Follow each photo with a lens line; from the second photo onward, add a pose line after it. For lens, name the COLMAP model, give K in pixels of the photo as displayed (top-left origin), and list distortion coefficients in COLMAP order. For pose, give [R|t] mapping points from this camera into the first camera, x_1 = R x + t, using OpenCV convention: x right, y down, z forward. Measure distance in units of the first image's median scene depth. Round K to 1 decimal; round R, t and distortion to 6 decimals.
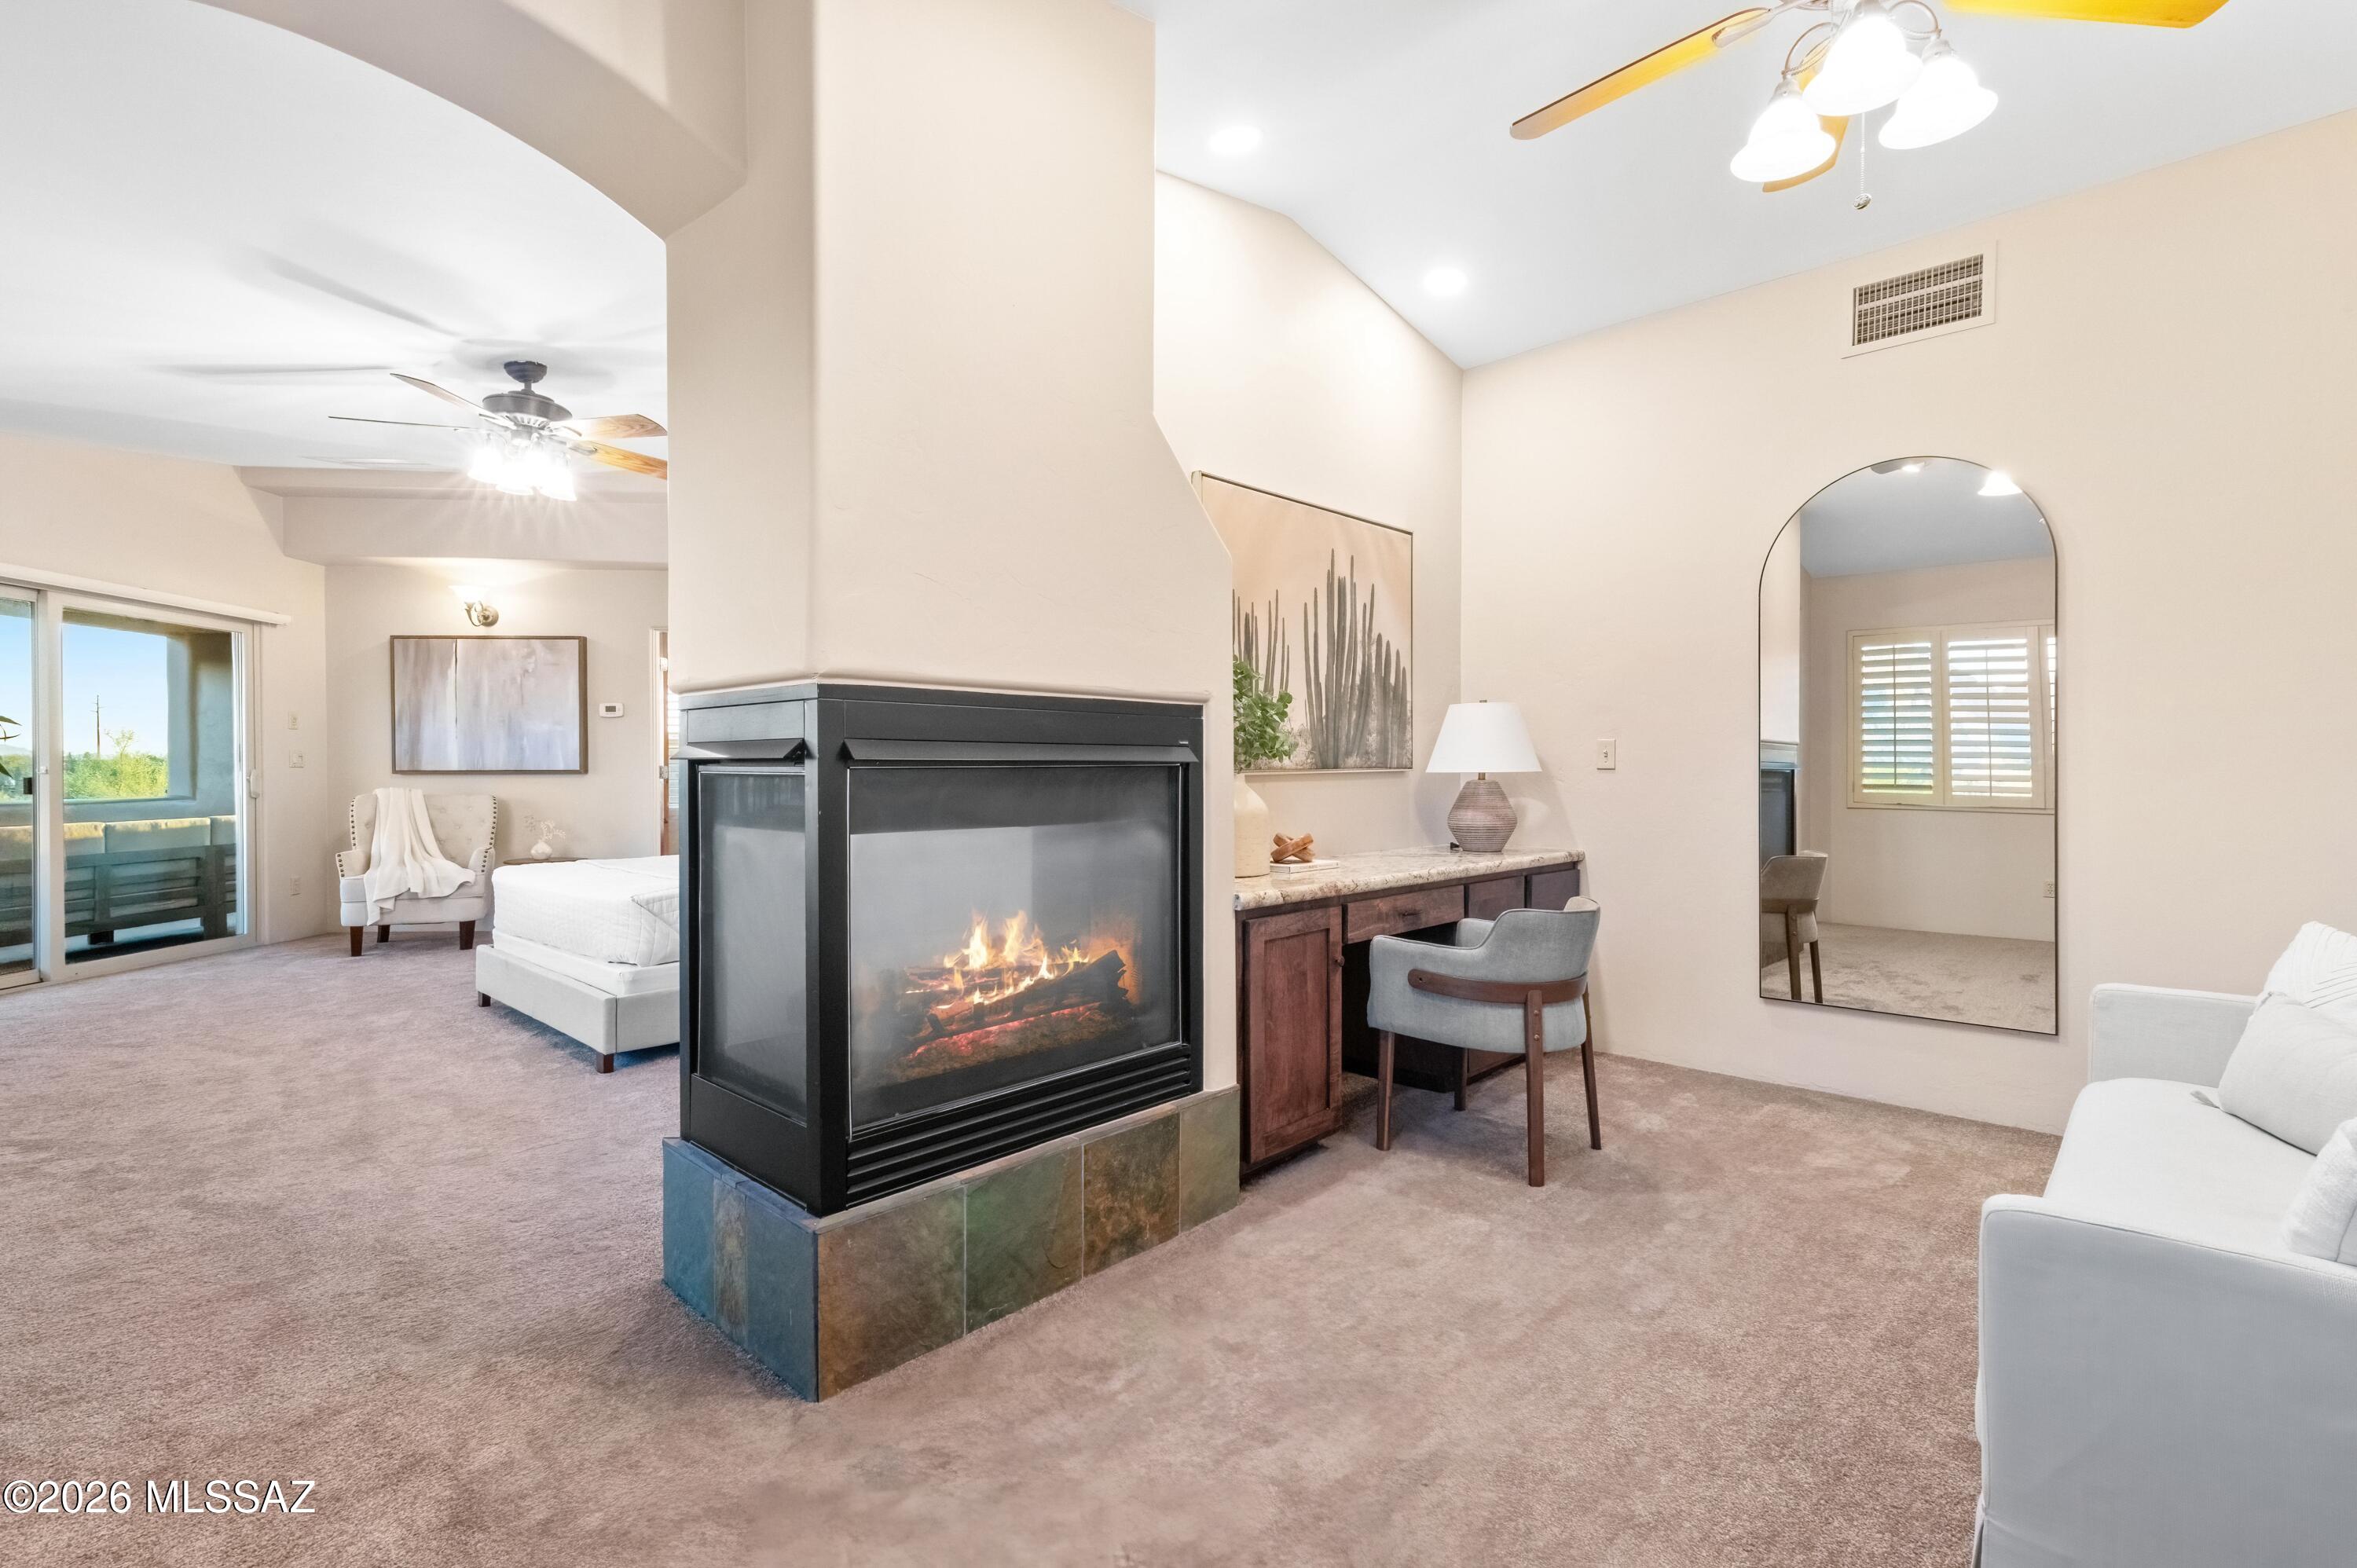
lens RADIAL K [[1075.7, 0, 1195.9], [0, 1075.7, 775.8], [0, 0, 1]] dist [0.010985, -0.000050]
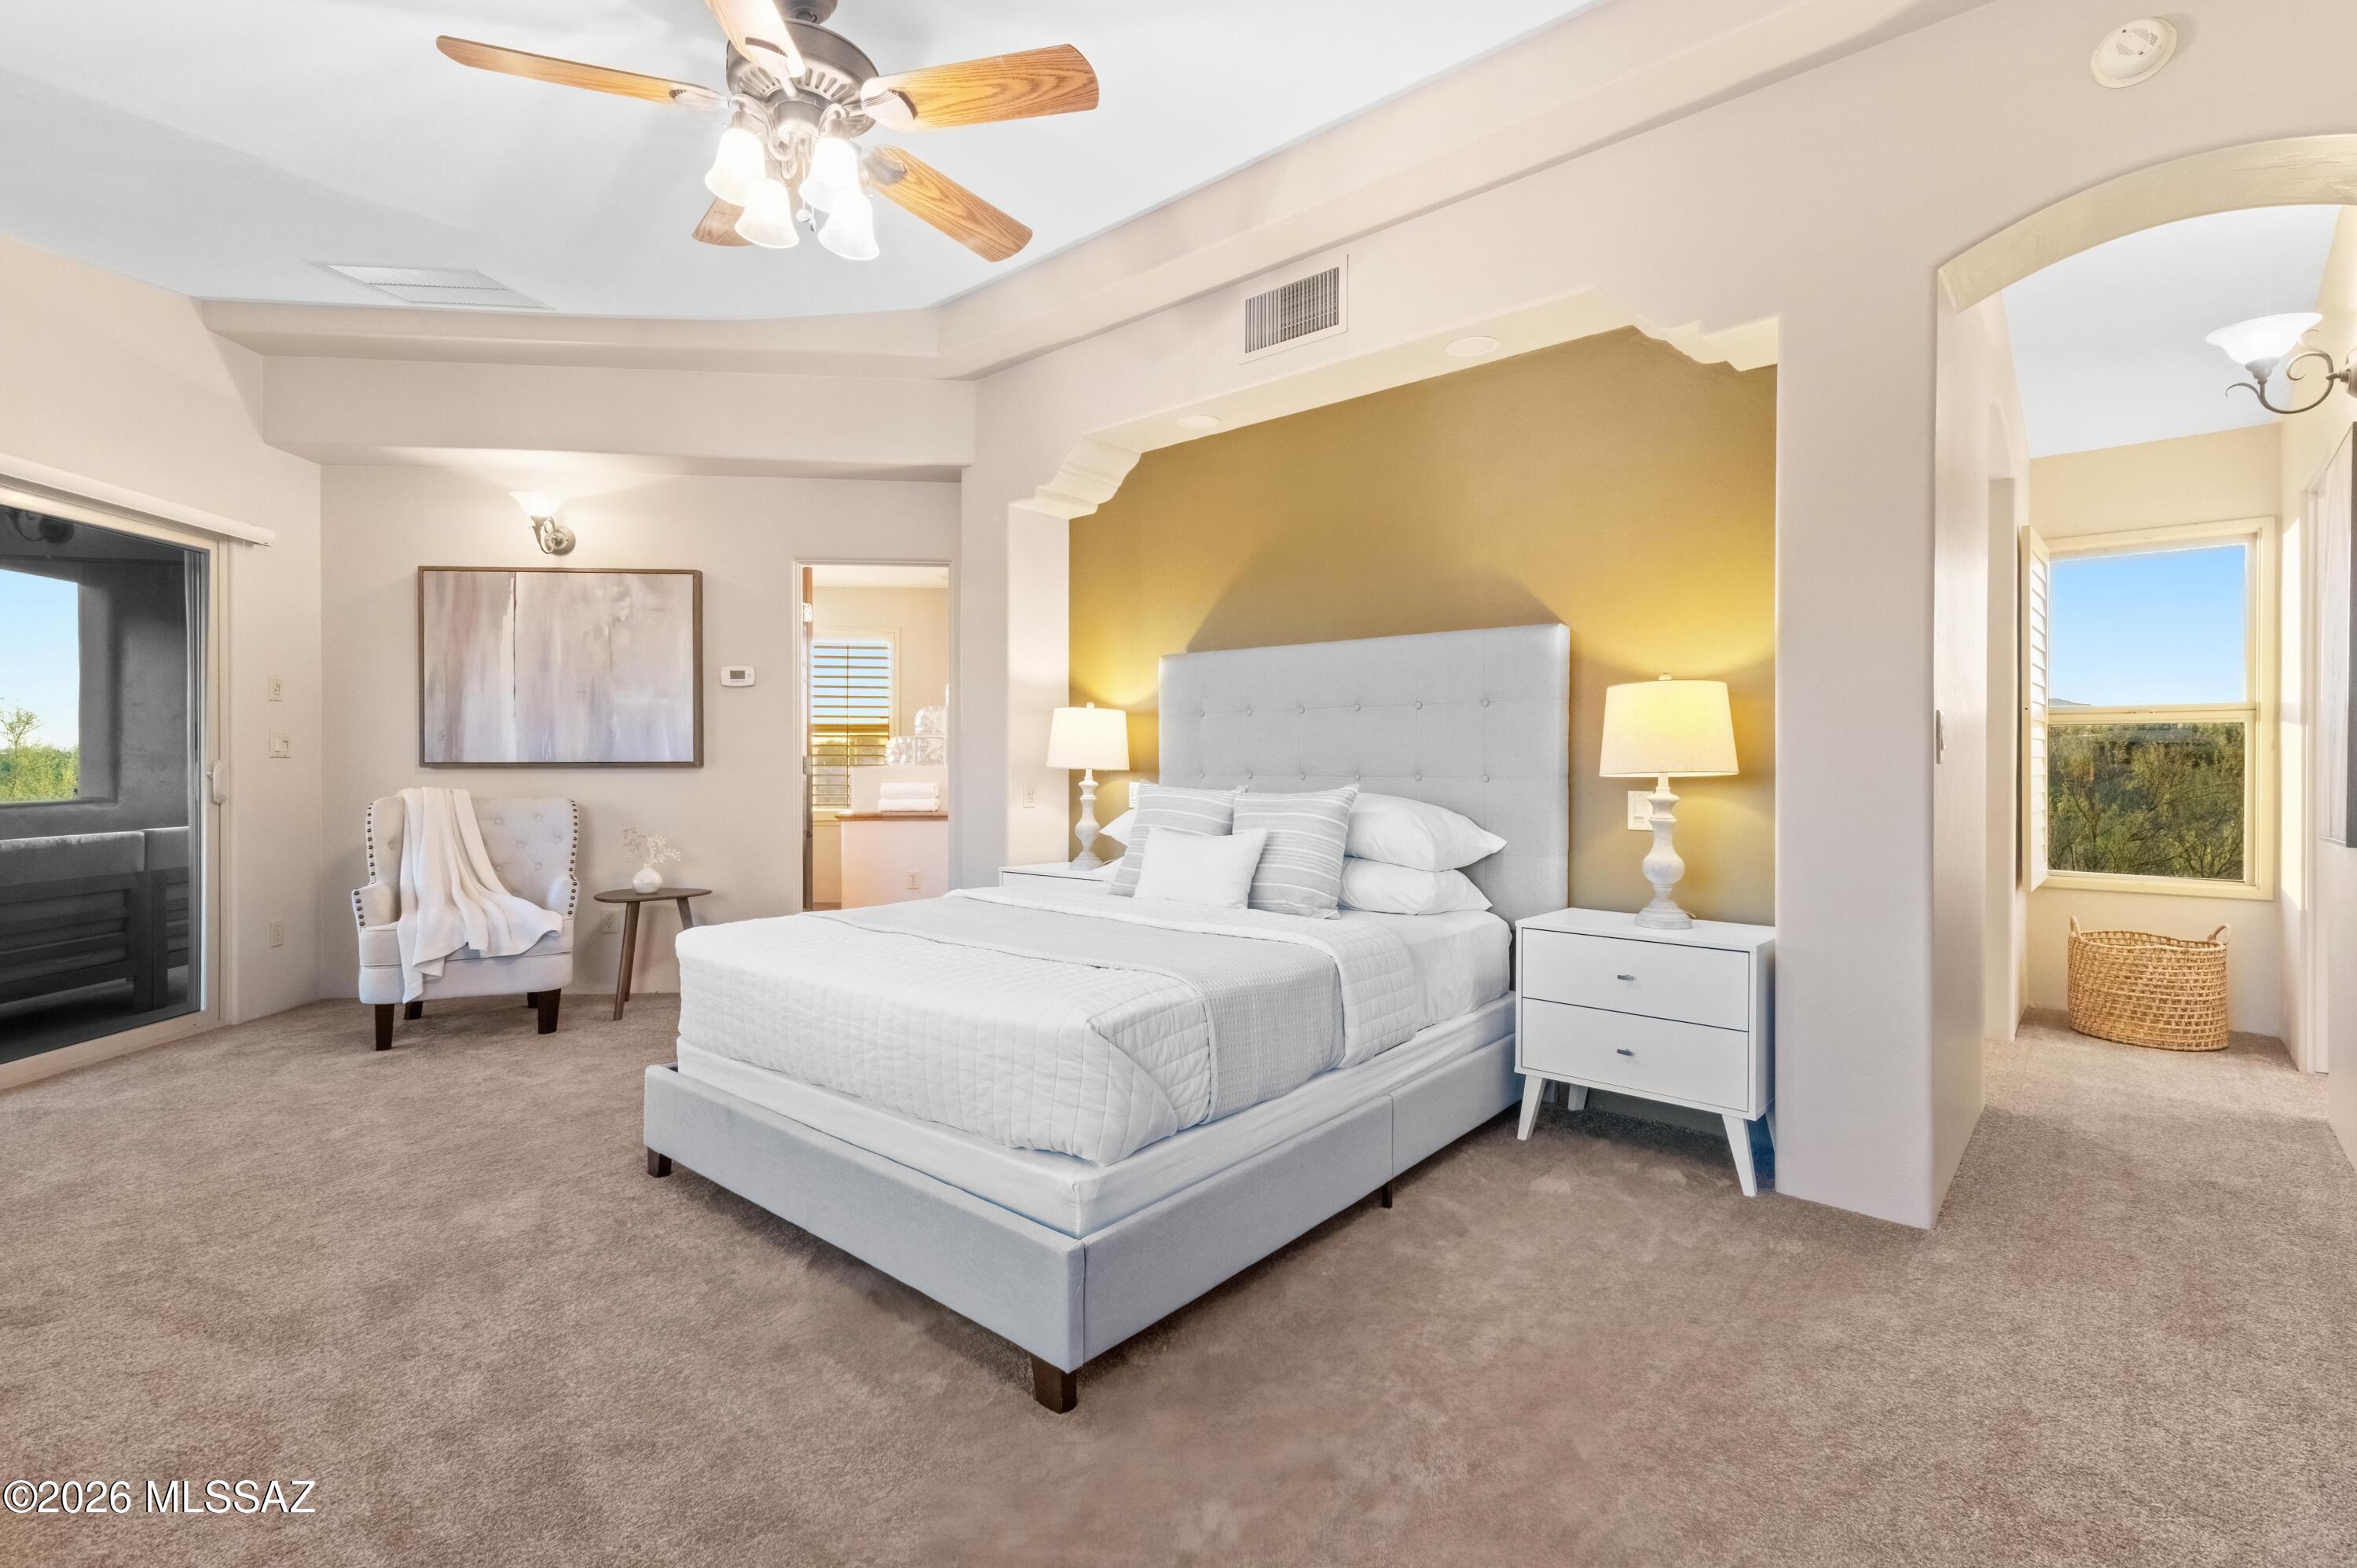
lens RADIAL K [[1075.7, 0, 1174.0], [0, 1075.7, 765.1], [0, 0, 1]] dist [0.010985, -0.000050]
pose [[0.999449, 0.000390, 0.033187, -0.289466], [-0.000178, 0.999980, -0.006398, 0.001128], [-0.033188, 0.006388, 0.999429, 0.300476]]
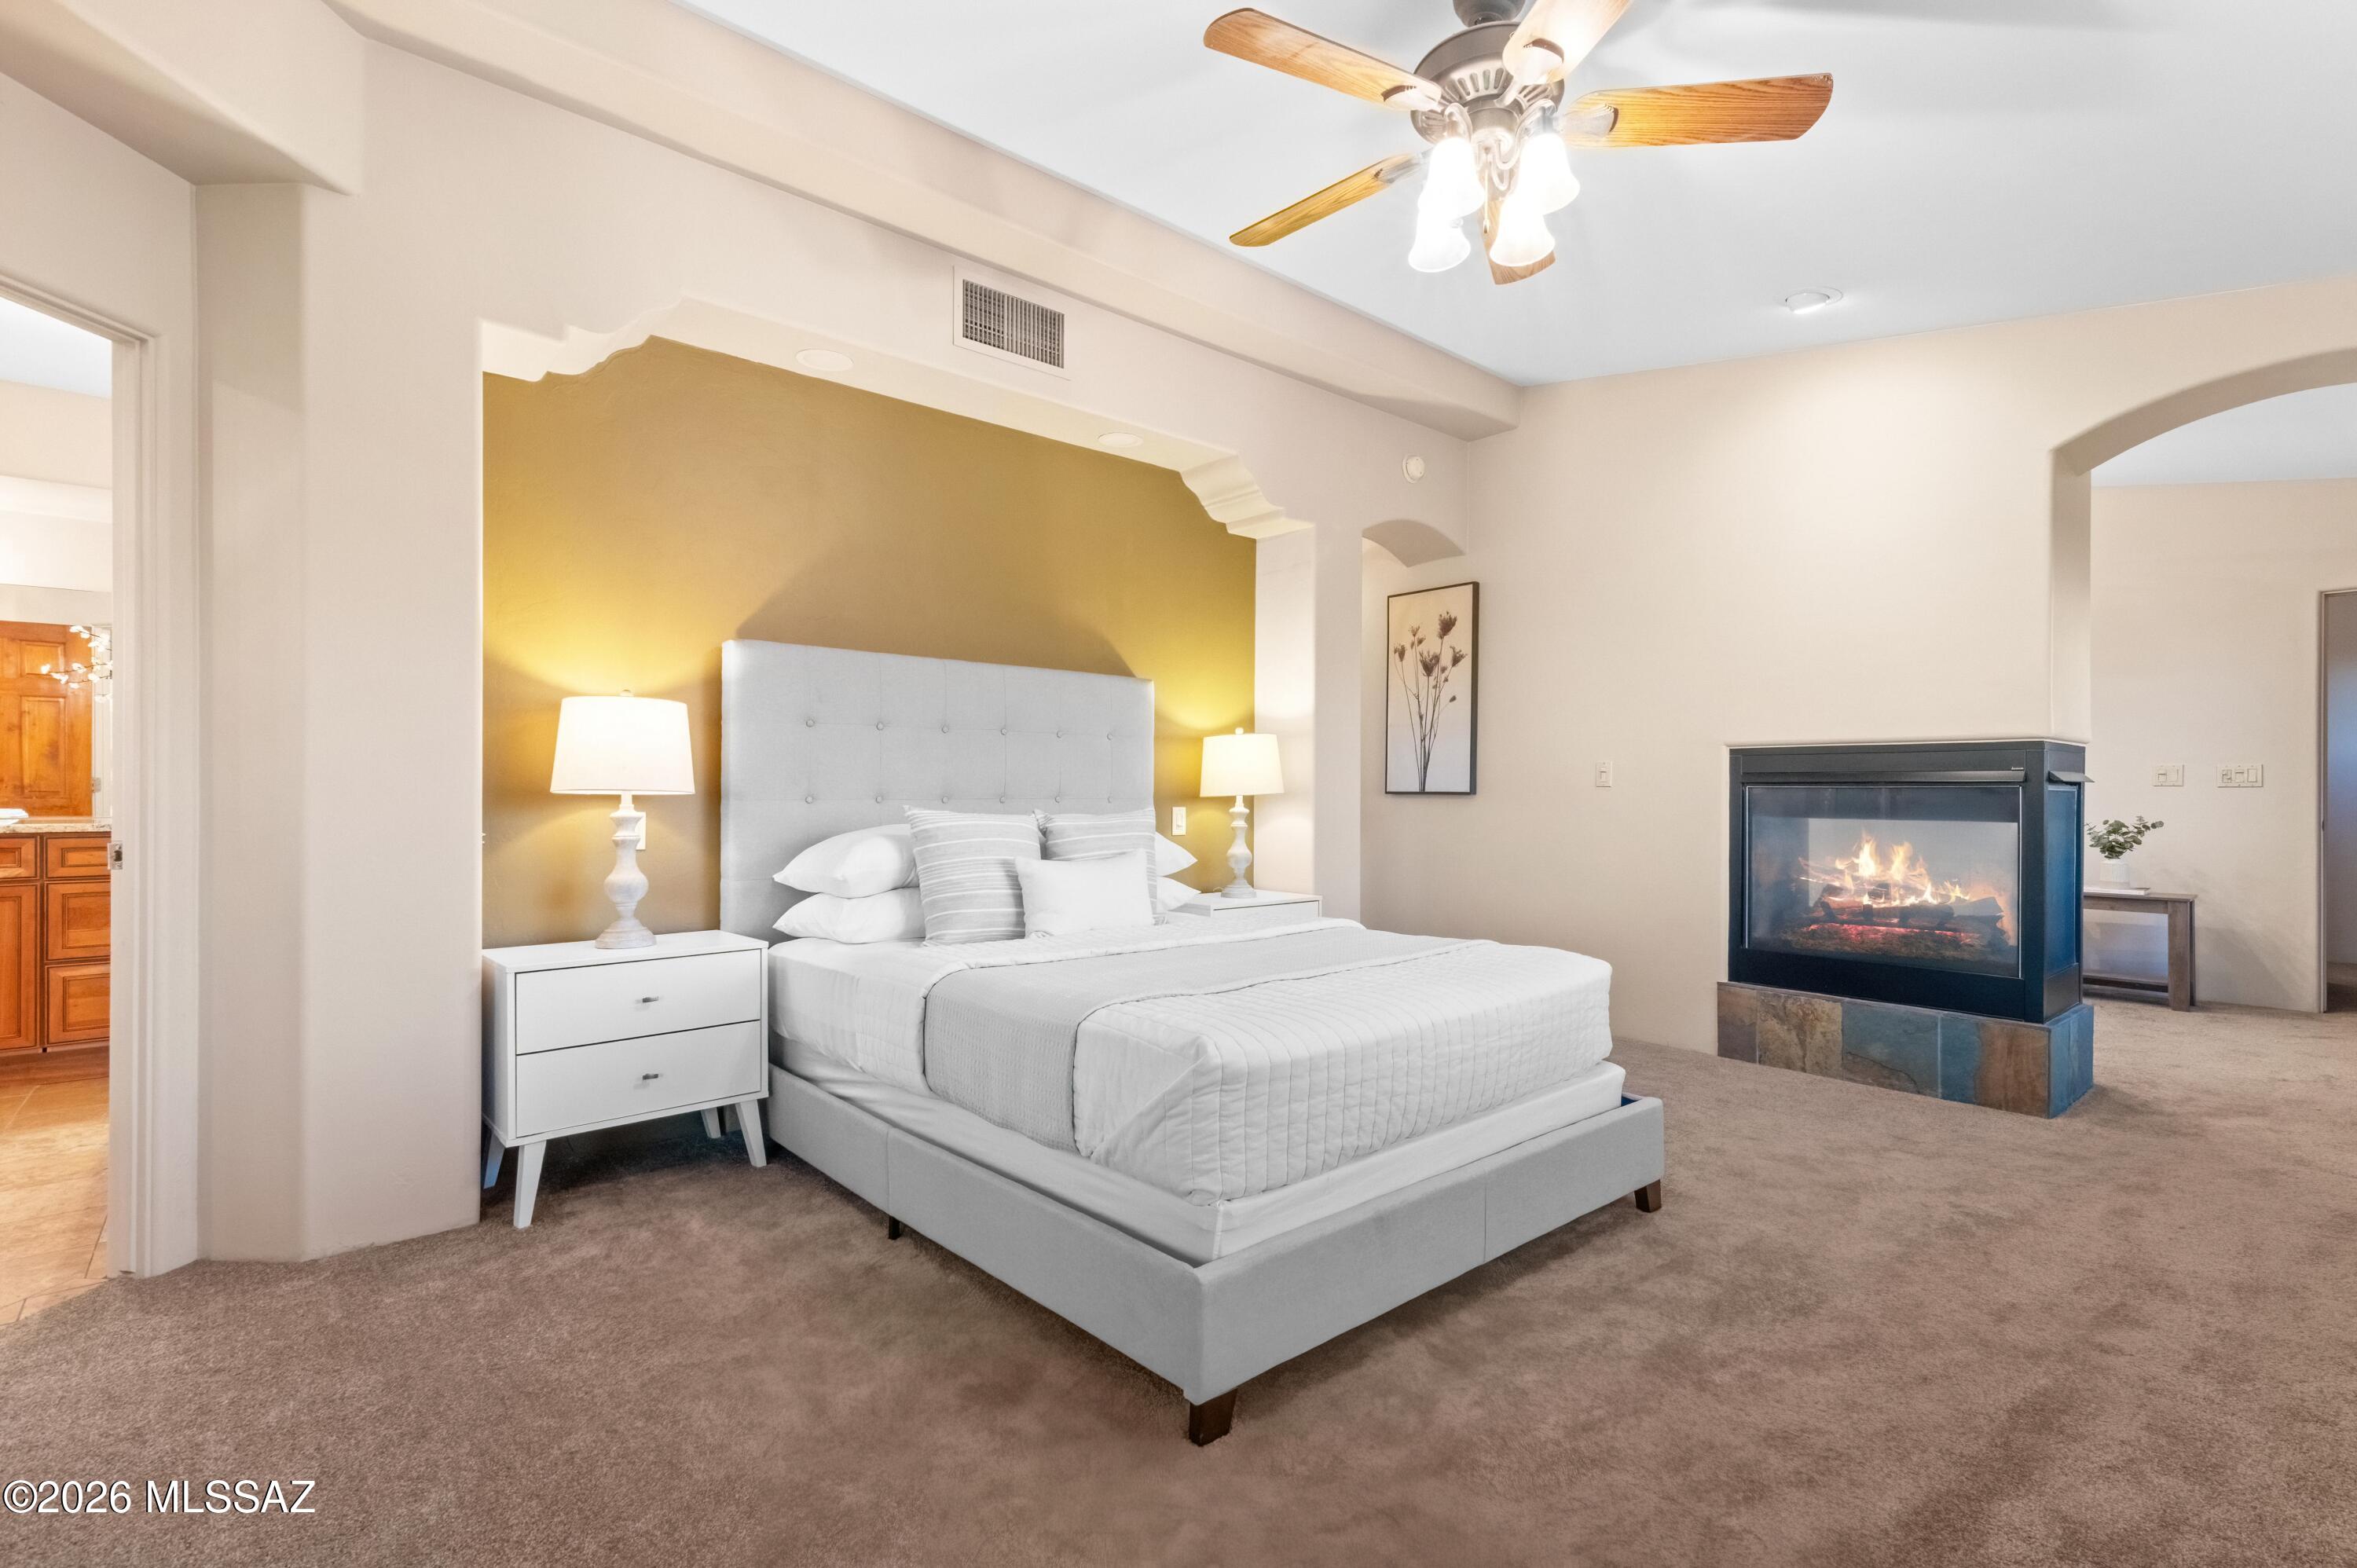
lens RADIAL K [[1075.7, 0, 1168.7], [0, 1075.7, 801.9], [0, 0, 1]] dist [0.010985, -0.000050]
pose [[0.118031, -0.015655, 0.992886, -0.710652], [-0.001922, 0.999870, 0.015994, -0.003828], [-0.993008, -0.003796, 0.117986, 0.677705]]
